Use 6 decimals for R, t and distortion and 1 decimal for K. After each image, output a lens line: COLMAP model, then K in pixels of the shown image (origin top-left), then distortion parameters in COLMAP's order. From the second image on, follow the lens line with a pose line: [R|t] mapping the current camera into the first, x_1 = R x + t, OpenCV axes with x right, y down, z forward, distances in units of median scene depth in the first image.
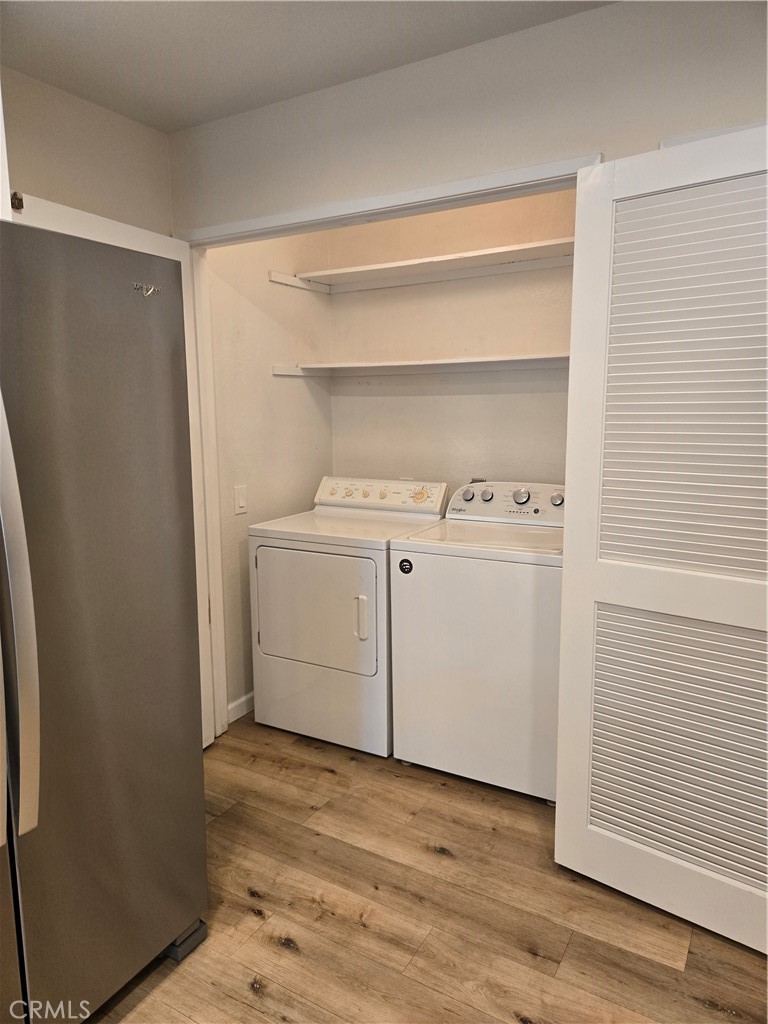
lens RADIAL K [[684.3, 0, 386.6], [0, 684.3, 519.9], [0, 0, 1]] dist [0.035319, -0.025454]
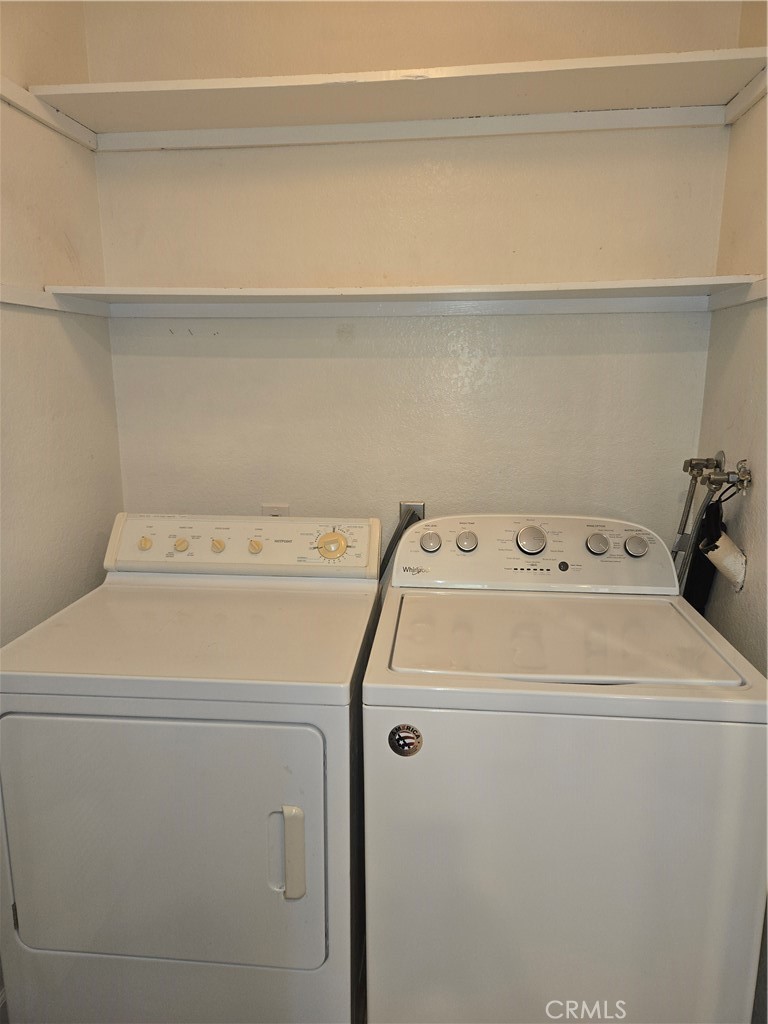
lens RADIAL K [[681.5, 0, 386.8], [0, 681.5, 504.0], [0, 0, 1]] dist [0.078830, -0.063408]
pose [[0.910883, -0.075251, 0.405745, -0.128069], [0.059550, 0.996911, 0.051202, -0.092611], [-0.408345, -0.022477, 0.912551, 0.493955]]
